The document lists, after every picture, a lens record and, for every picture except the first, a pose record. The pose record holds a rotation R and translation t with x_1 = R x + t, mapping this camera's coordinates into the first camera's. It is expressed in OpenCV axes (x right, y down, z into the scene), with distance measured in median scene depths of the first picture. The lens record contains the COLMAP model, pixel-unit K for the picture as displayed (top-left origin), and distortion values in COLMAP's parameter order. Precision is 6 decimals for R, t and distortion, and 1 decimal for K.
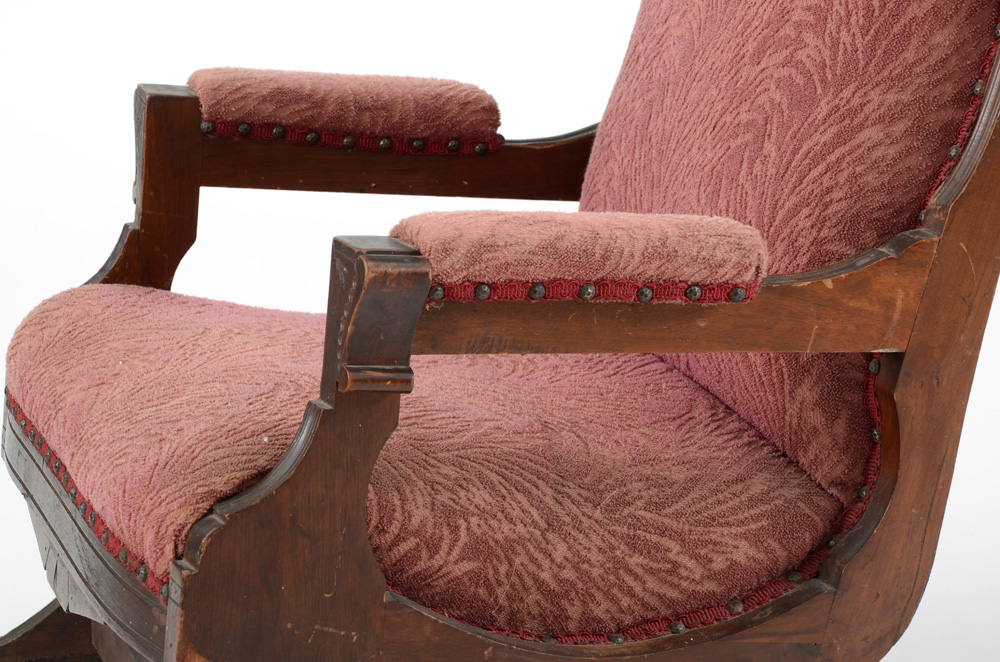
lens RADIAL K [[3289.5, 0, 483.8], [0, 3289.5, 354.0], [0, 0, 1]] dist [0.883084, 1.589806]
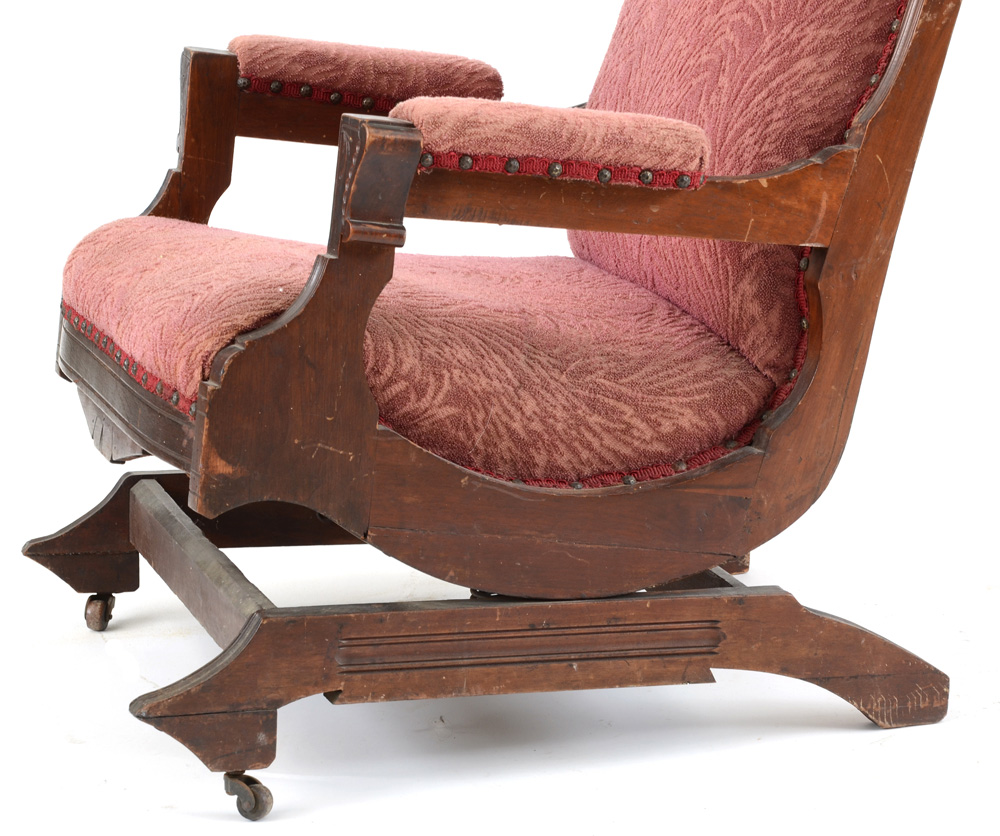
lens RADIAL K [[3699.2, 0, 501.9], [0, 3699.2, 458.0], [0, 0, 1]] dist [0.646192, 1.472113]
pose [[0.999403, 0.029278, -0.018362, 0.037301], [-0.030374, 0.997581, -0.062533, 0.158139], [0.016487, 0.063053, 0.997874, -0.306000]]
